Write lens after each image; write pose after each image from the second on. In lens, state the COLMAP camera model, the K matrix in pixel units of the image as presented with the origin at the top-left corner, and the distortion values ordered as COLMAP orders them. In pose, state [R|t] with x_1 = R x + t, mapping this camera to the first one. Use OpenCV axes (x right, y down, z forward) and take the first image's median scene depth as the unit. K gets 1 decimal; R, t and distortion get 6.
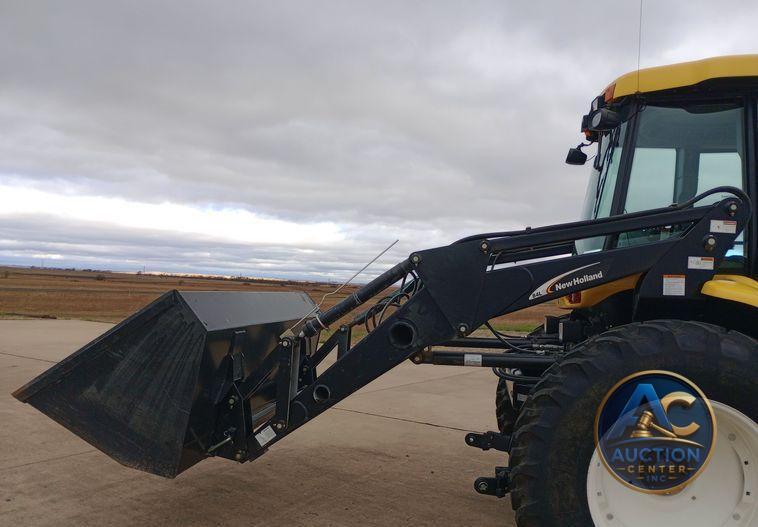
lens RADIAL K [[627.2, 0, 387.4], [0, 627.2, 287.3], [0, 0, 1]] dist [0.081727, -0.120888]
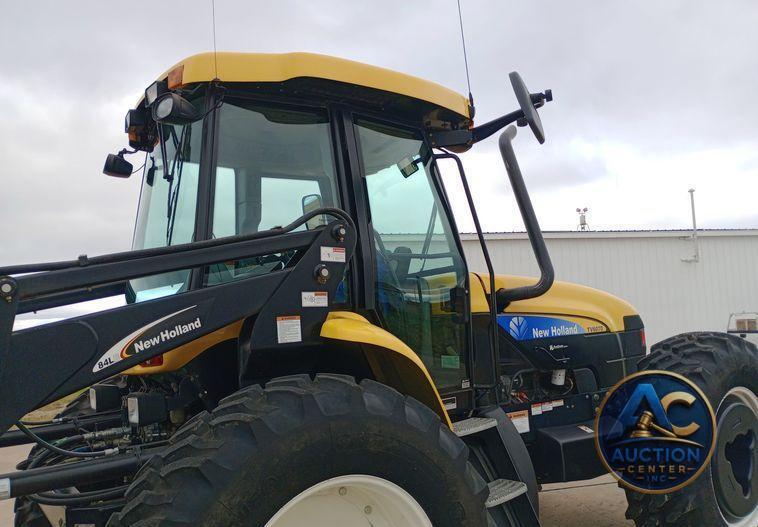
lens RADIAL K [[627.2, 0, 387.4], [0, 627.2, 287.3], [0, 0, 1]] dist [0.081727, -0.120888]
pose [[0.722145, -0.037822, 0.690707, 0.007750], [0.082213, 0.996120, -0.031408, -0.018461], [-0.686839, 0.079466, 0.722453, 0.319768]]
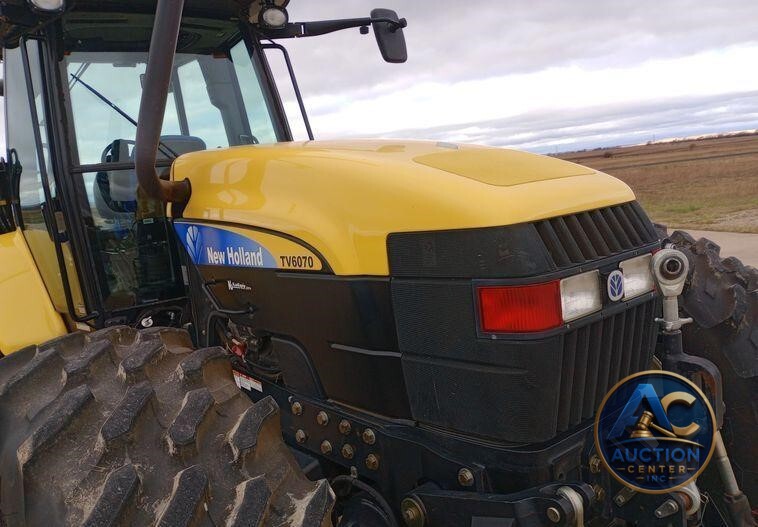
lens RADIAL K [[627.2, 0, 387.4], [0, 627.2, 287.3], [0, 0, 1]] dist [0.081727, -0.120888]
pose [[0.690672, 0.003975, -0.723157, 1.552480], [0.141498, 0.979913, 0.140528, 0.015468], [0.709190, -0.199384, 0.676236, 0.637527]]
